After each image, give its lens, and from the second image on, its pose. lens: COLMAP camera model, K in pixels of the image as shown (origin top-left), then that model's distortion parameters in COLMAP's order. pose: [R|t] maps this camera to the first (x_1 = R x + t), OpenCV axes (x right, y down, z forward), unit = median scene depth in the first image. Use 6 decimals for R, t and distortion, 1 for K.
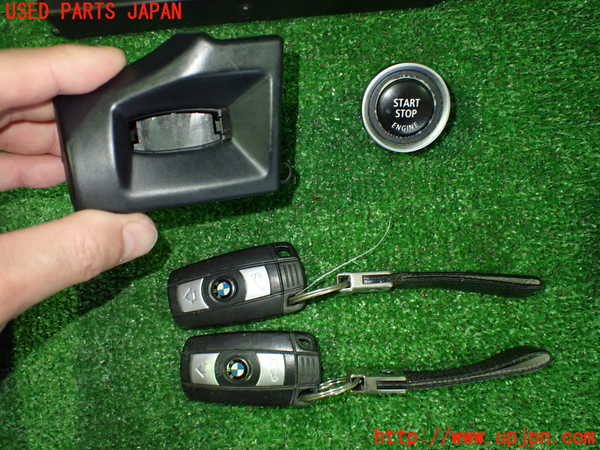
lens RADIAL K [[512.5, 0, 300.0], [0, 512.5, 225.0], [0, 0, 1]] dist [0.003565, 0.003865]
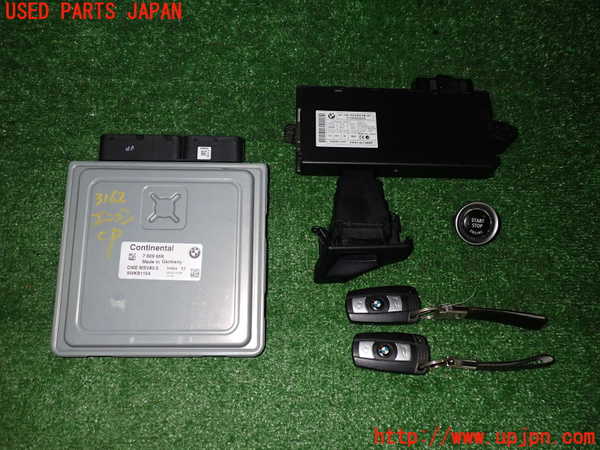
lens RADIAL K [[512.5, 0, 300.0], [0, 512.5, 225.0], [0, 0, 1]] dist [0.003565, 0.003865]
pose [[0.995231, 0.096850, -0.011654, -0.425744], [-0.096142, 0.953629, -0.285218, 0.388842], [-0.016510, 0.284978, 0.958392, -0.863896]]
